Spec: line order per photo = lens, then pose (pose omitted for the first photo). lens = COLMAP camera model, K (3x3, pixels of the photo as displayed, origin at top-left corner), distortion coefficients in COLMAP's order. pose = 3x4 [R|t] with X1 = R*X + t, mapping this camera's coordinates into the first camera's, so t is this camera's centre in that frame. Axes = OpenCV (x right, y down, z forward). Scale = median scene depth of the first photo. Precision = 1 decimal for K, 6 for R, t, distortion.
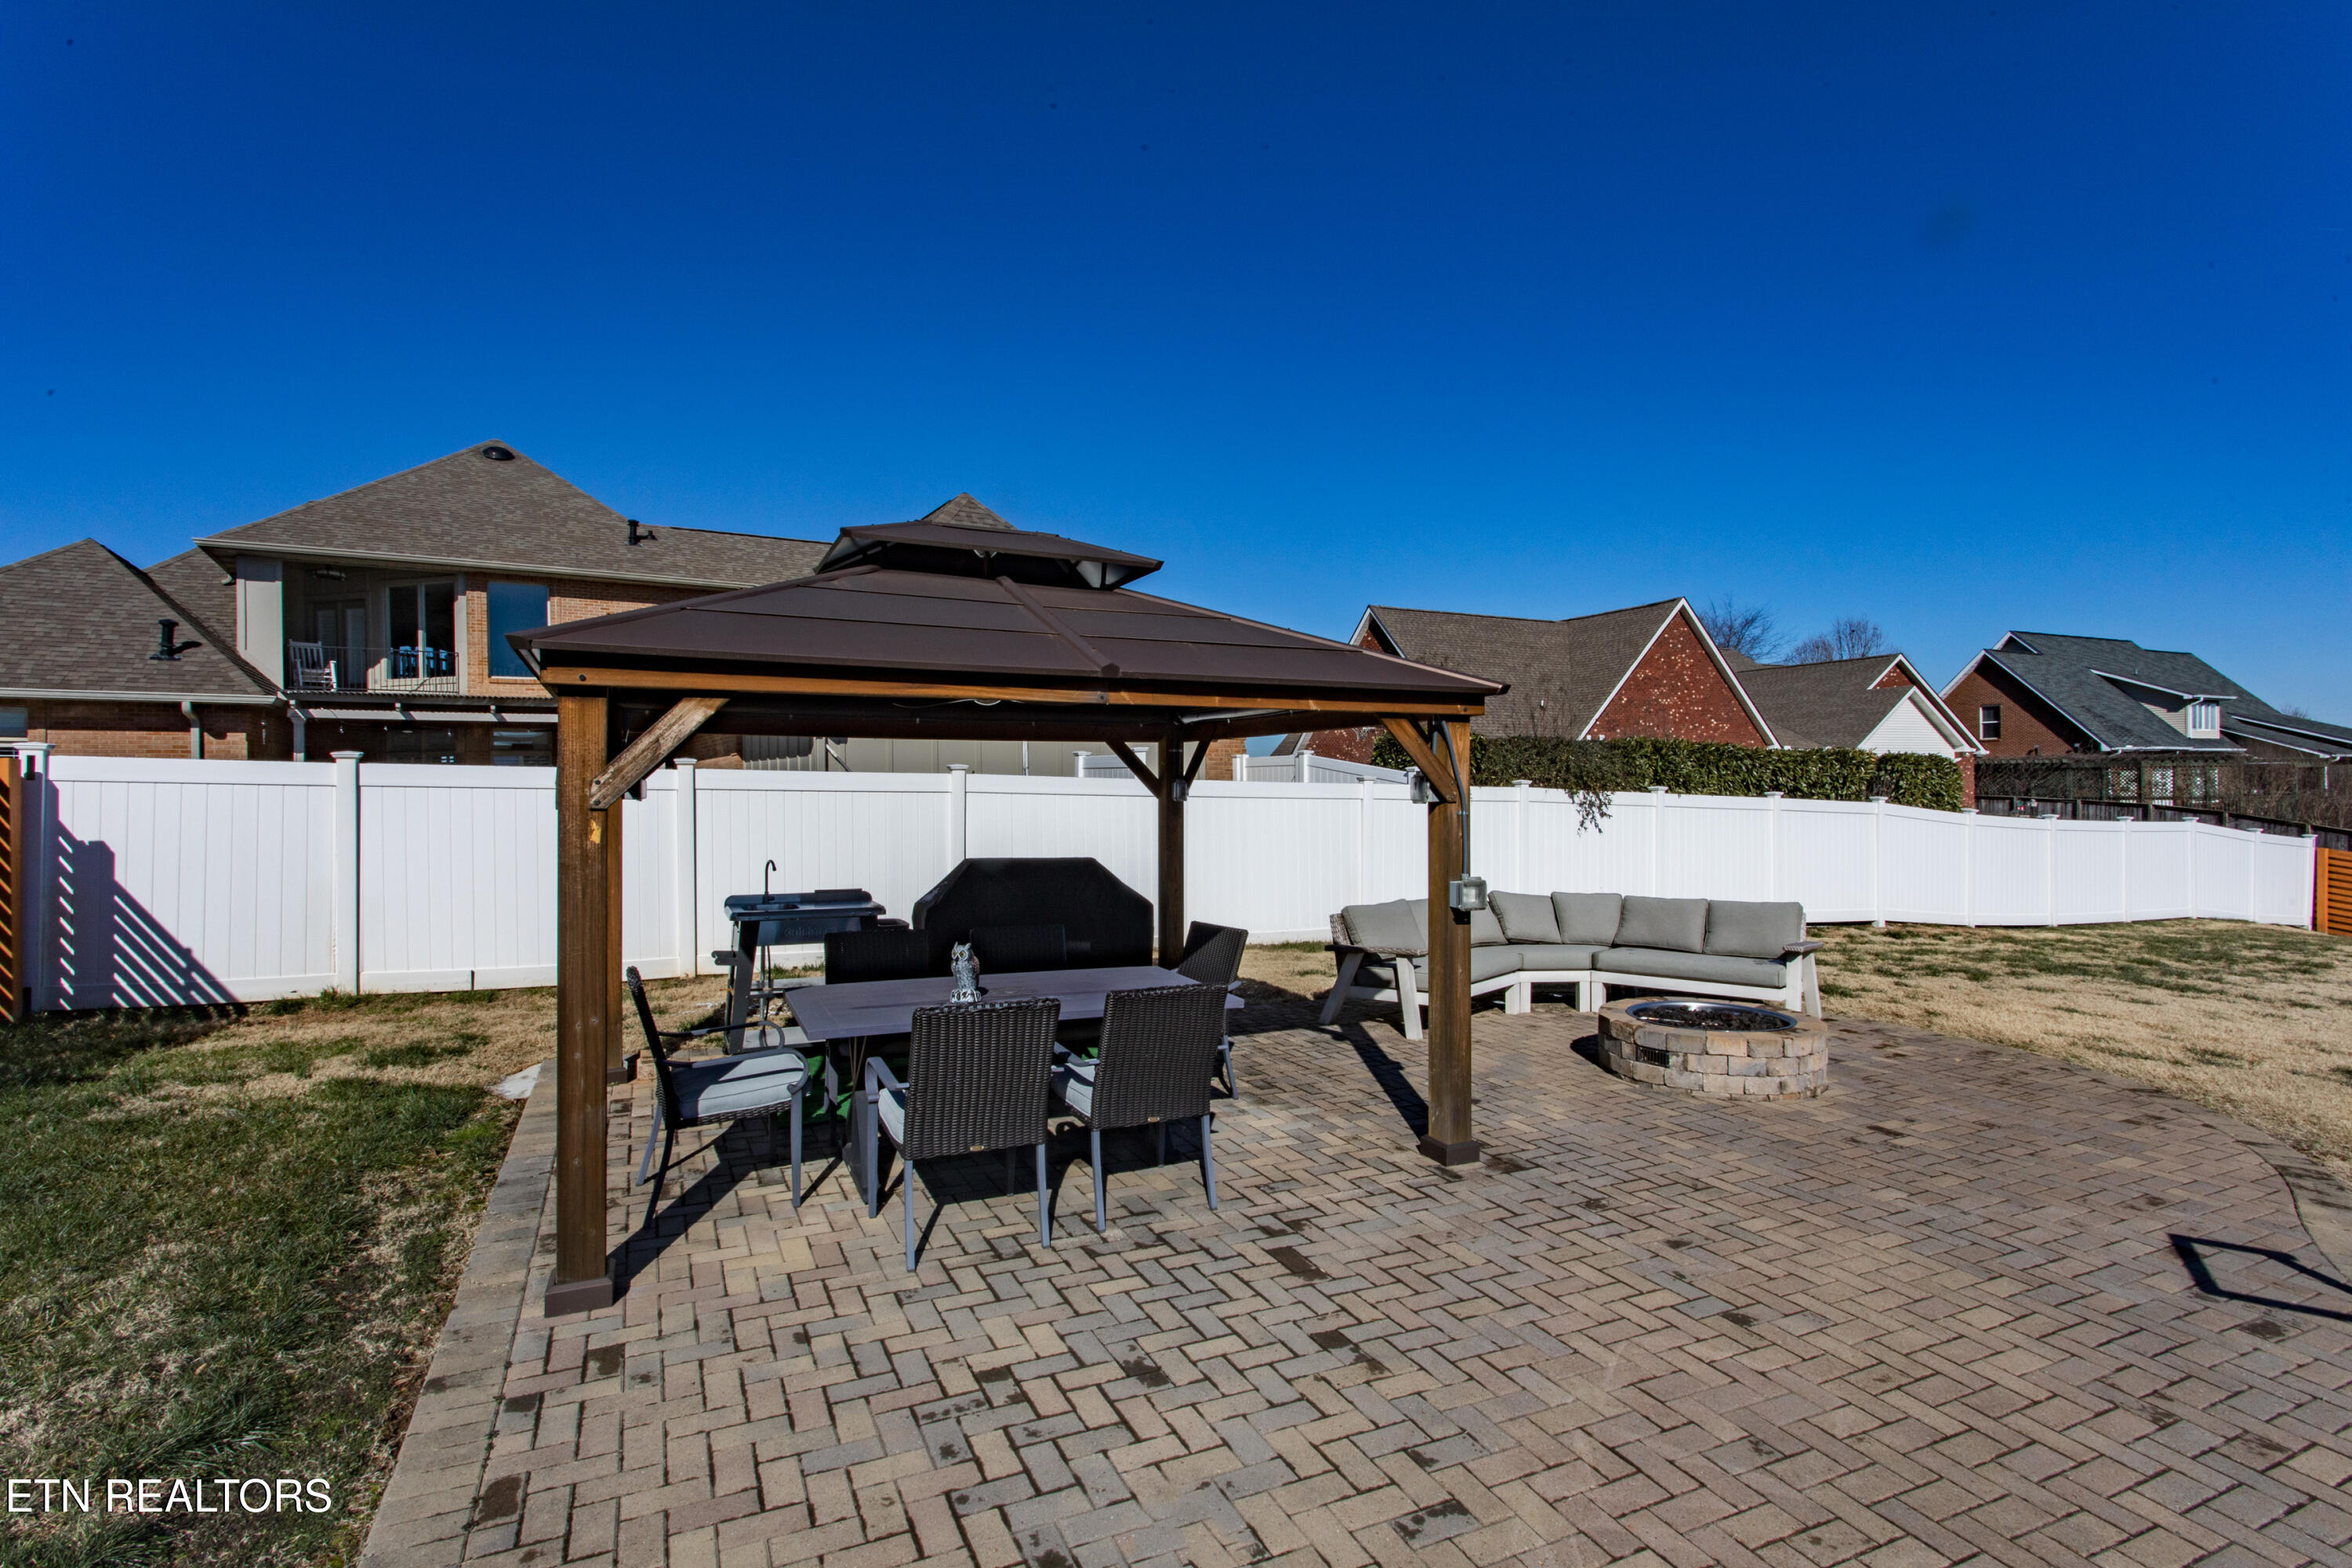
lens RADIAL K [[1107.0, 0, 1161.3], [0, 1107.0, 785.6], [0, 0, 1]] dist [0.002678, 0.001782]
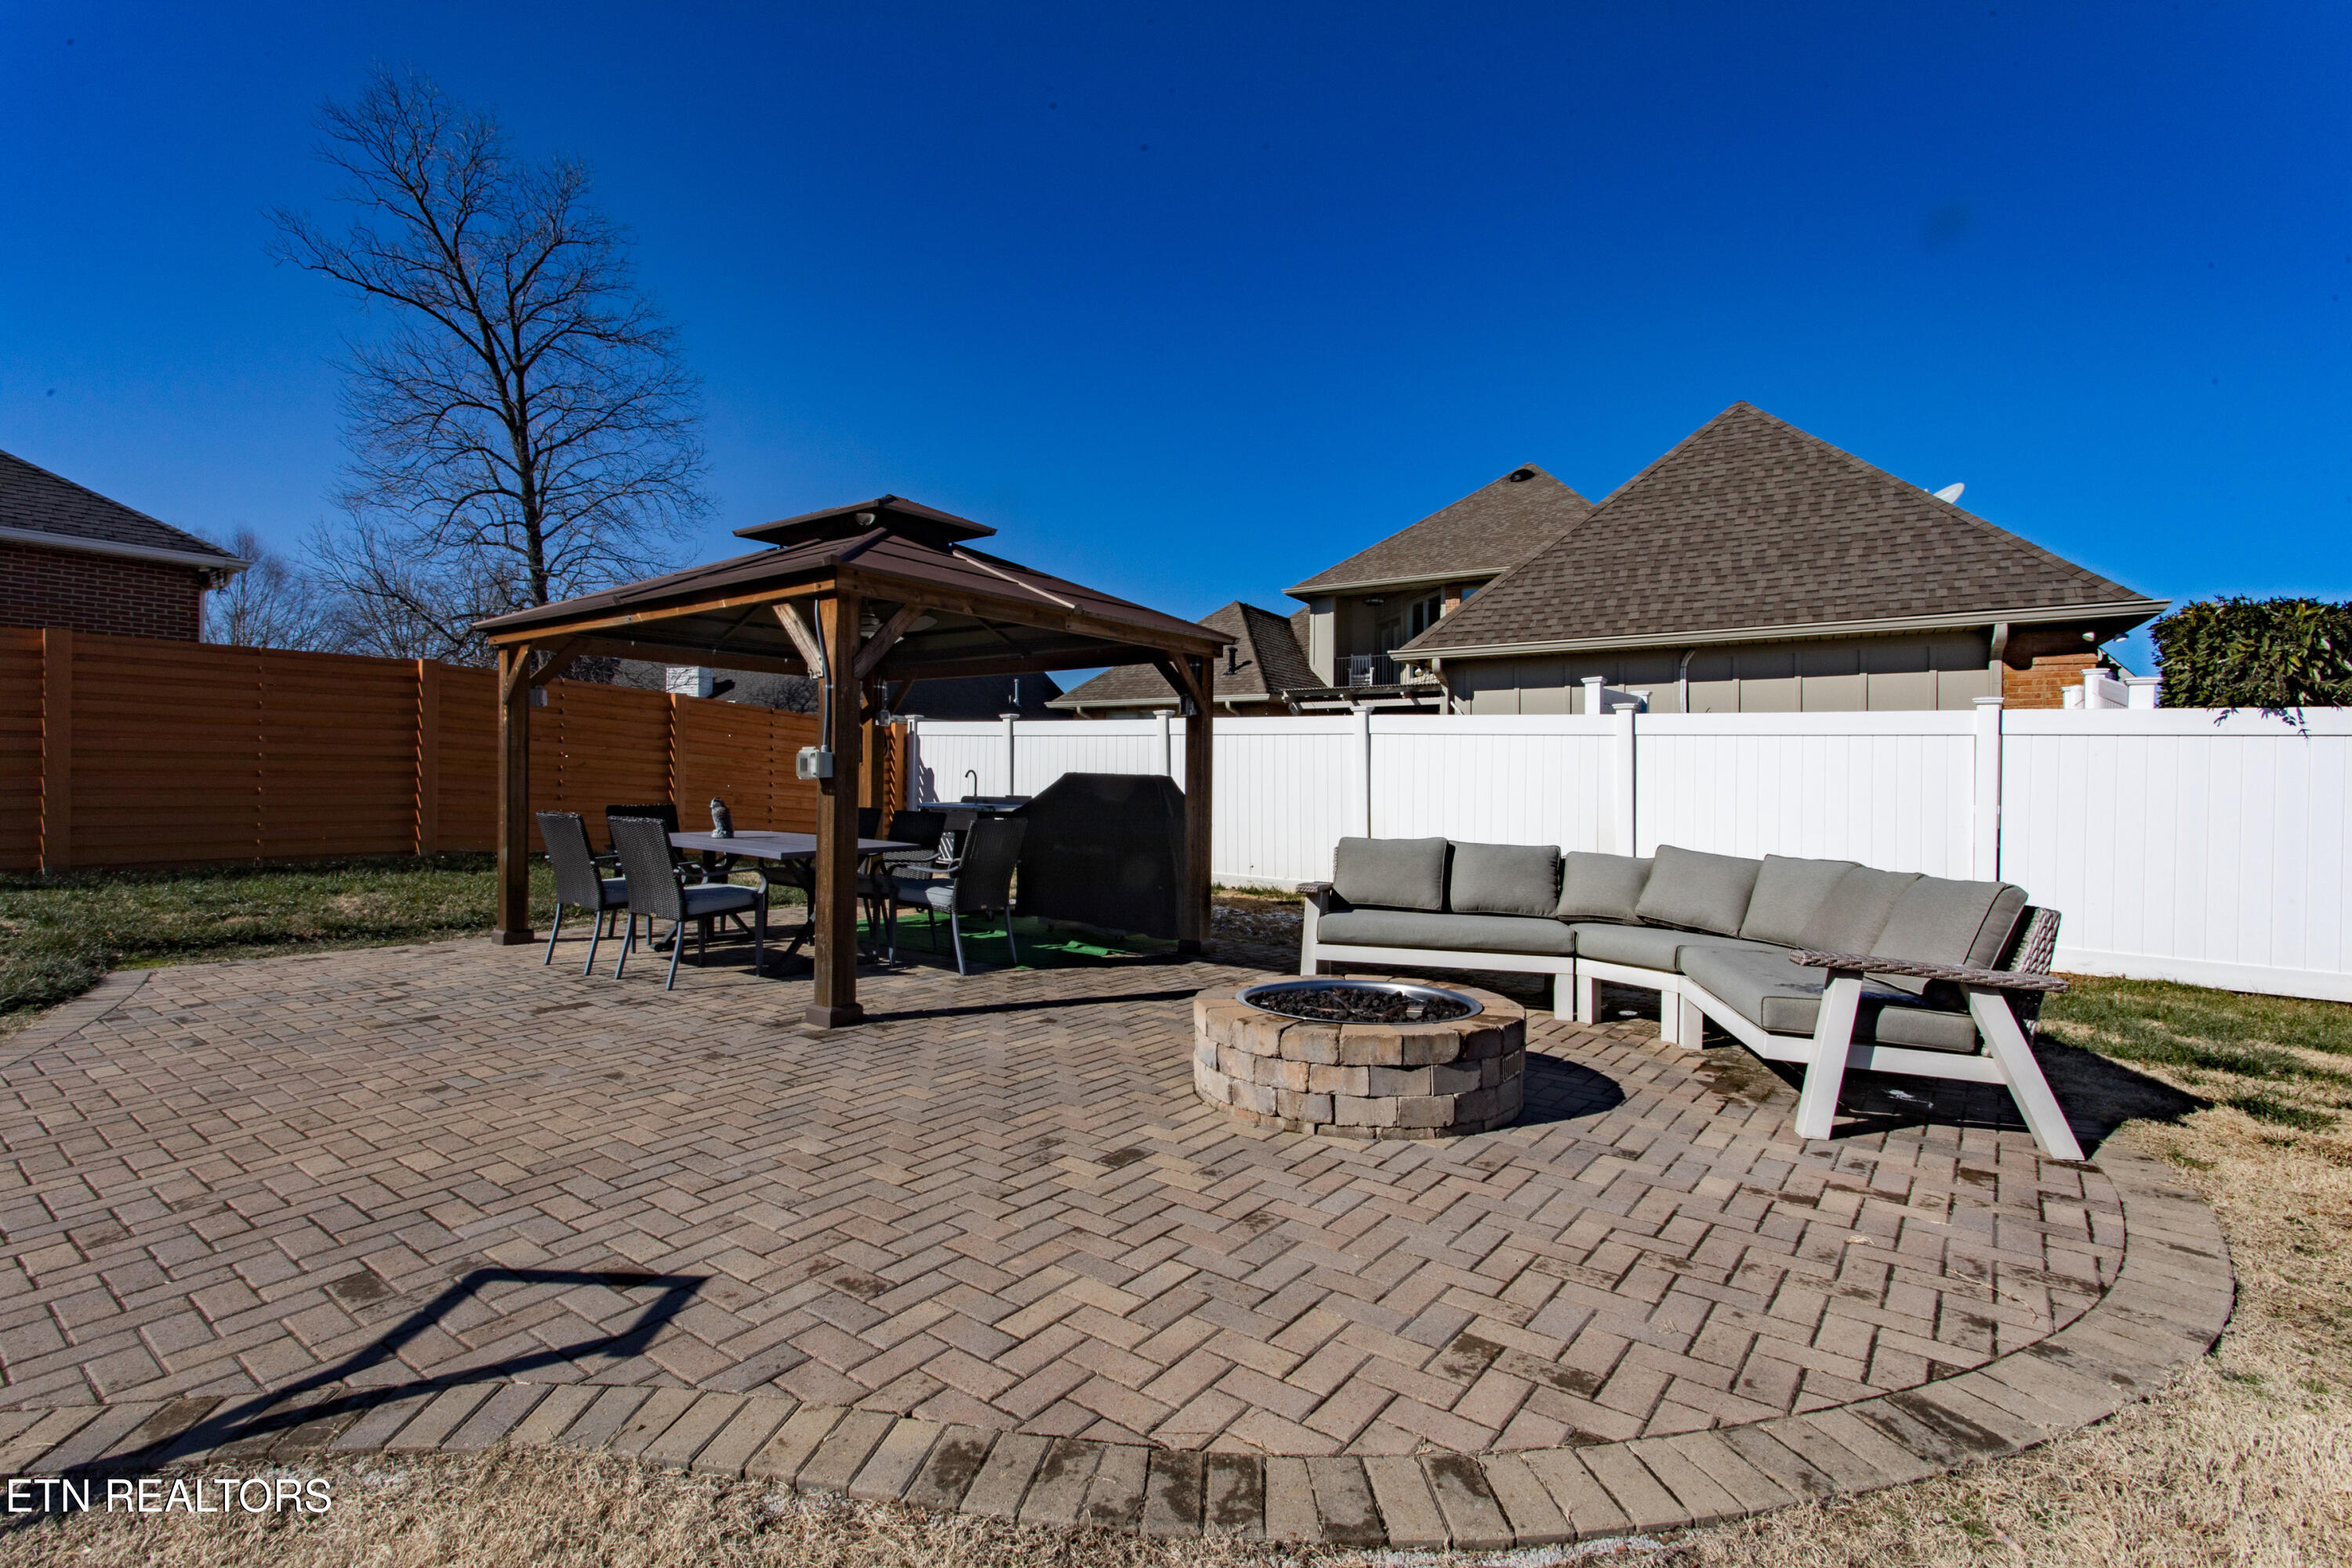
lens RADIAL K [[1107.0, 0, 1164.4], [0, 1107.0, 787.6], [0, 0, 1]] dist [0.002678, 0.001782]
pose [[0.463548, 0.008734, -0.886029, 0.317577], [-0.009951, 0.999940, 0.004651, 0.026401], [0.886016, 0.006661, 0.463607, 0.191379]]
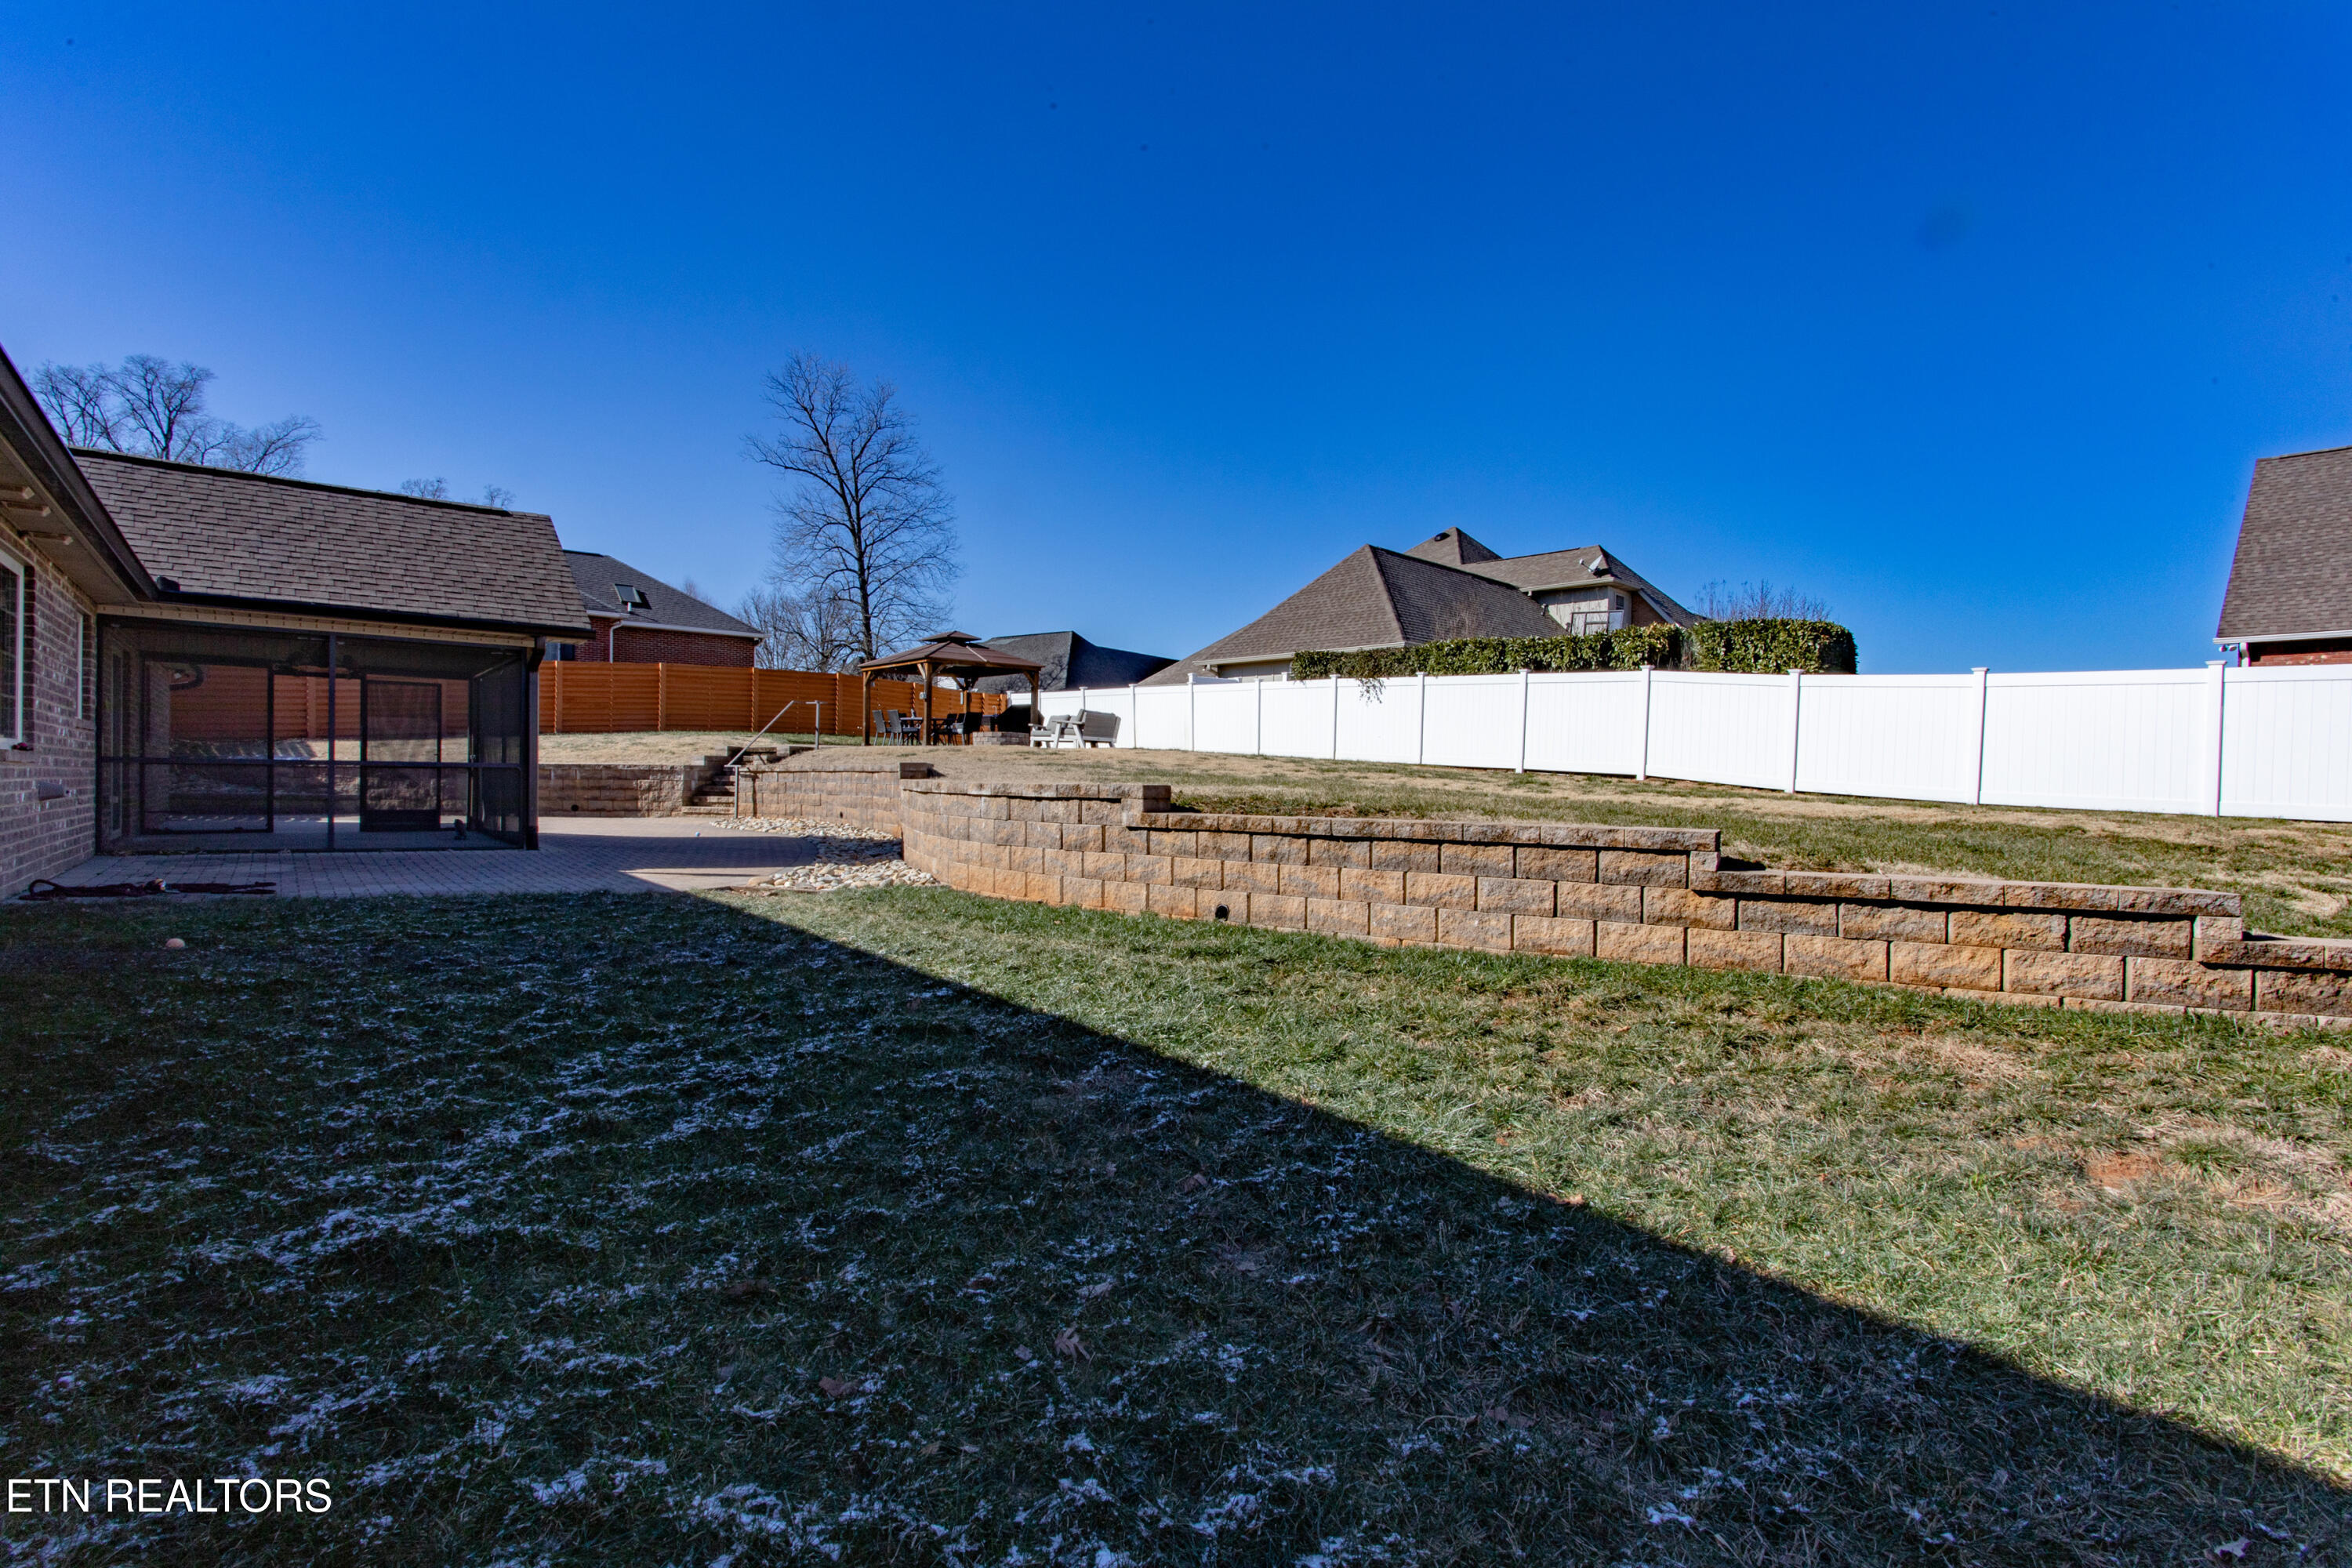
lens RADIAL K [[1107.0, 0, 1161.4], [0, 1107.0, 776.9], [0, 0, 1]] dist [0.002678, 0.001782]
pose [[0.232576, 0.013034, -0.972491, 1.336070], [-0.014840, 0.999841, 0.009852, 0.097895], [0.972465, 0.012140, 0.232733, 0.208079]]
